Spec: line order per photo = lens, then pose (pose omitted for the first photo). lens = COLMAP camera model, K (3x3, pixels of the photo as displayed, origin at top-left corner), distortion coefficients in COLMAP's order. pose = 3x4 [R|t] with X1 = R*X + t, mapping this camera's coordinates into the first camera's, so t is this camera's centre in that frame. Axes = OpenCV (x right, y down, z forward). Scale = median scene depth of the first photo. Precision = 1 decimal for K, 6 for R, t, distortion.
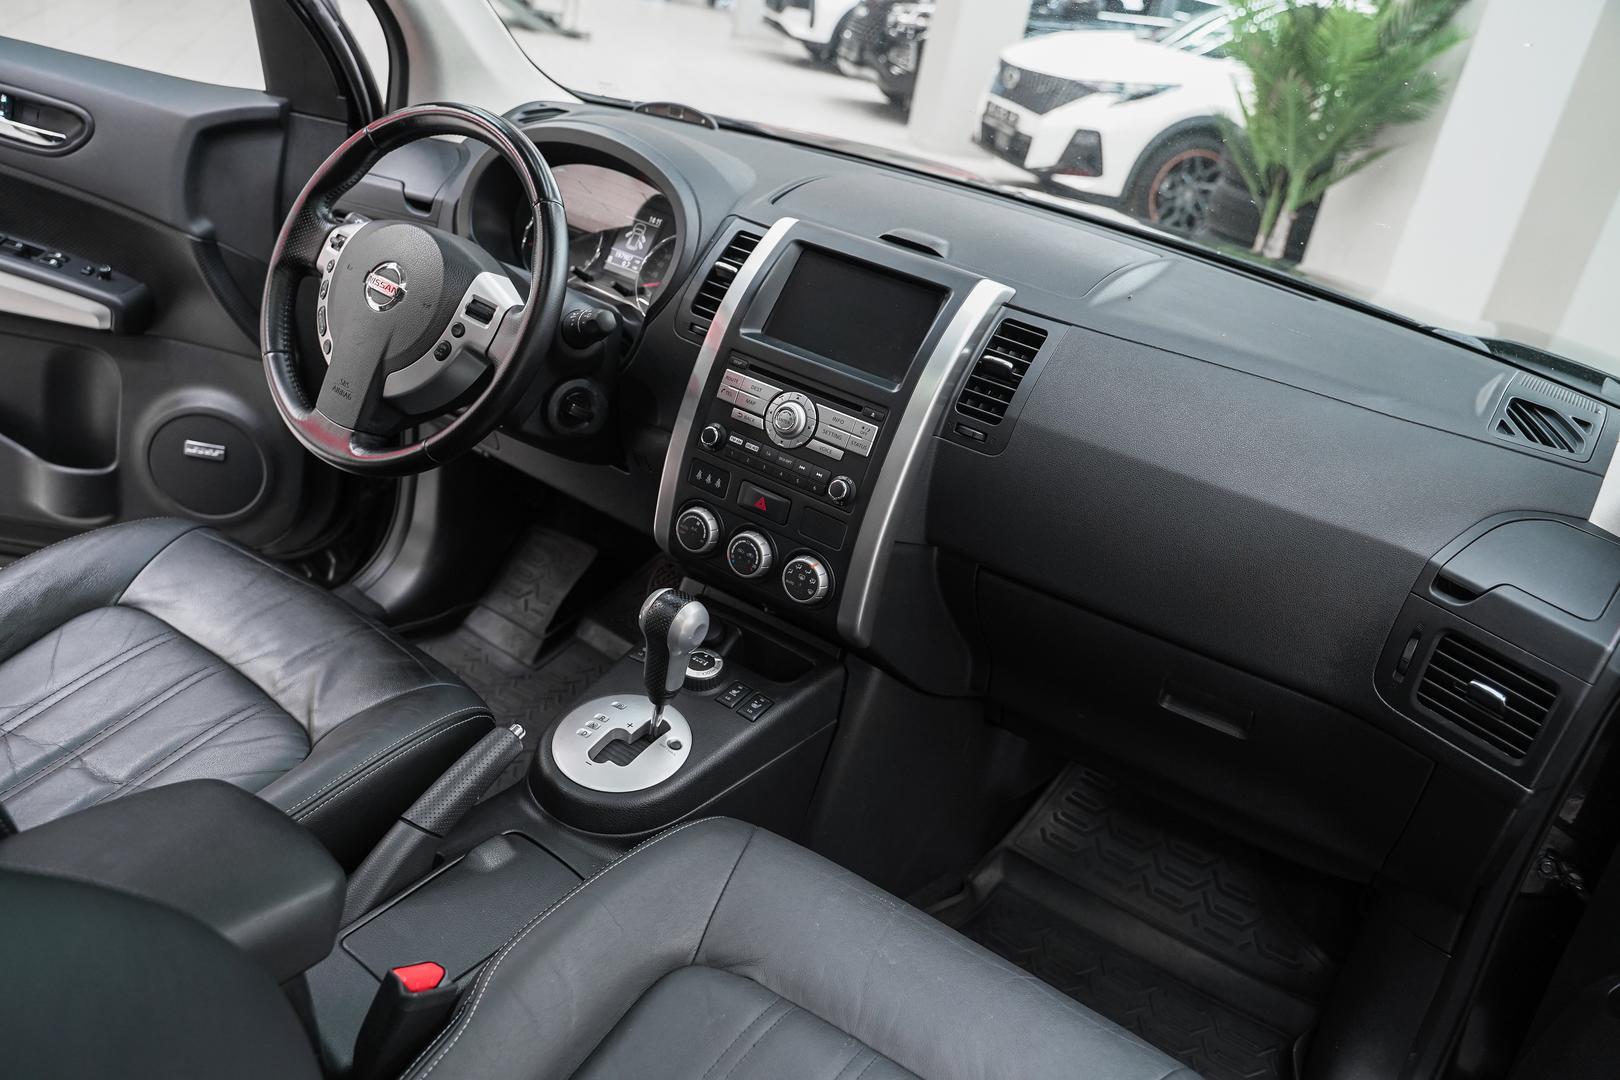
lens RADIAL K [[1303.1, 0, 810.0], [0, 1303.1, 540.0], [0, 0, 1]] dist [-0.005904, -0.000838]
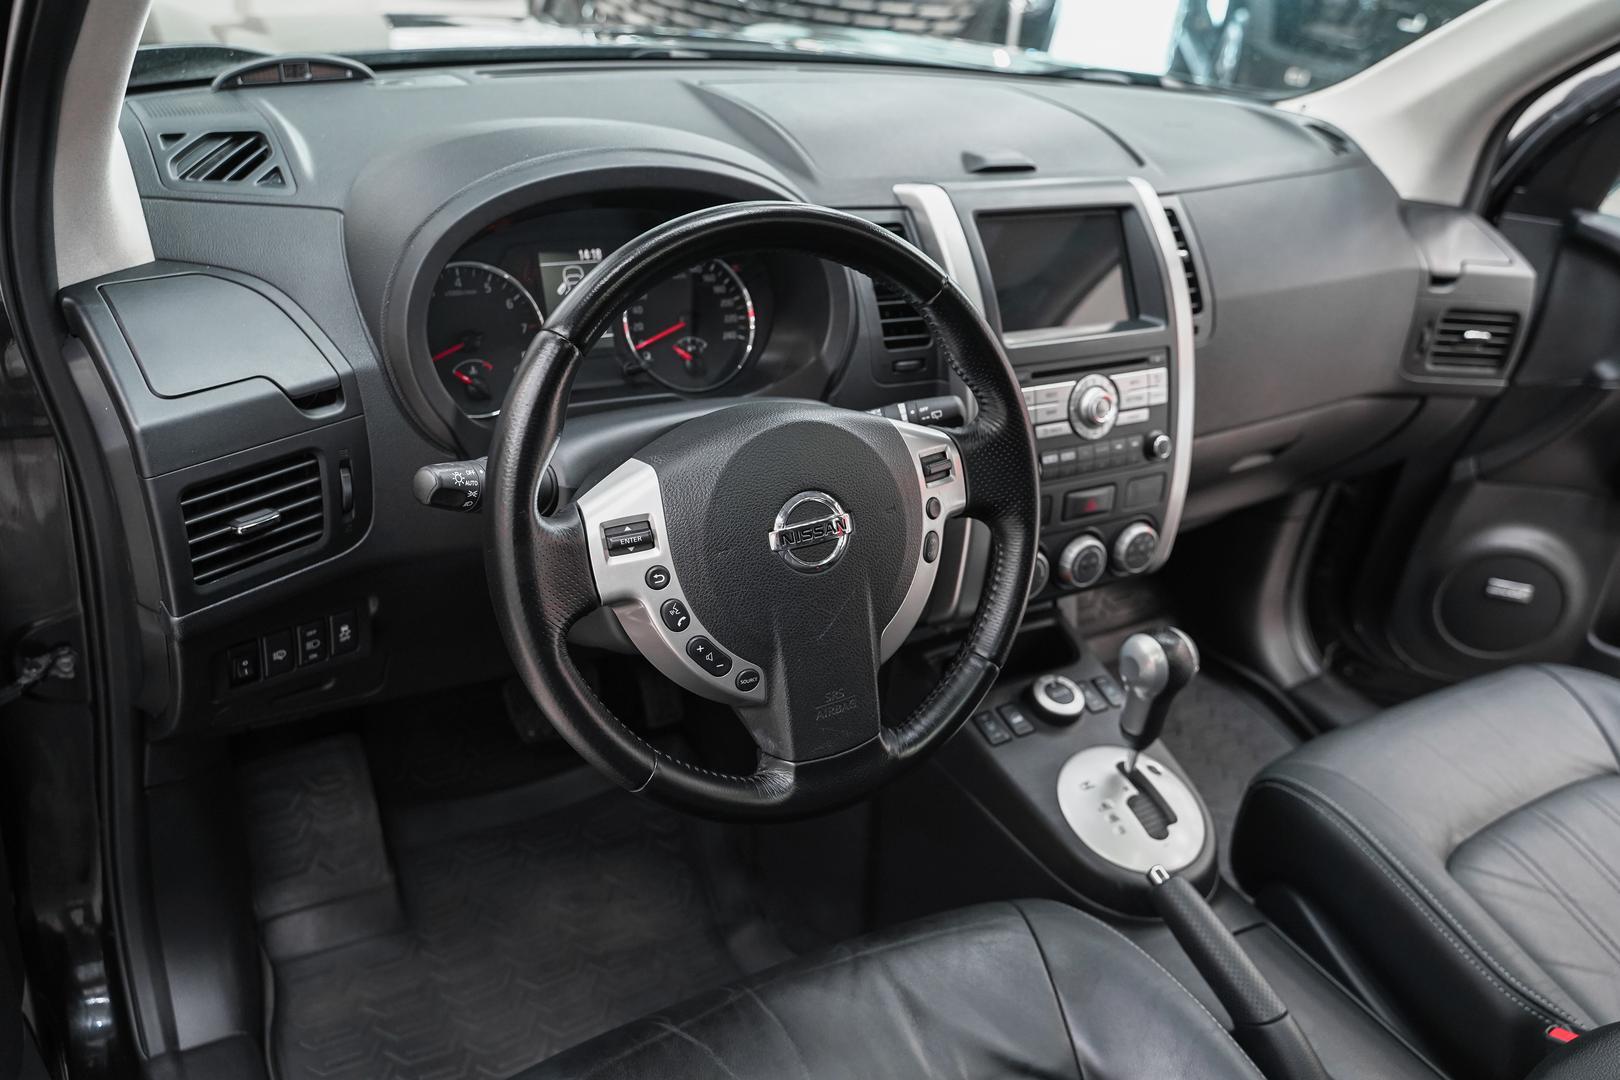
lens RADIAL K [[1303.1, 0, 810.0], [0, 1303.1, 540.0], [0, 0, 1]] dist [-0.005904, -0.000838]
pose [[0.441371, -0.548158, 0.710433, -0.752312], [0.338994, 0.834911, 0.433597, -0.450279], [-0.830828, 0.049455, 0.554327, 0.649020]]
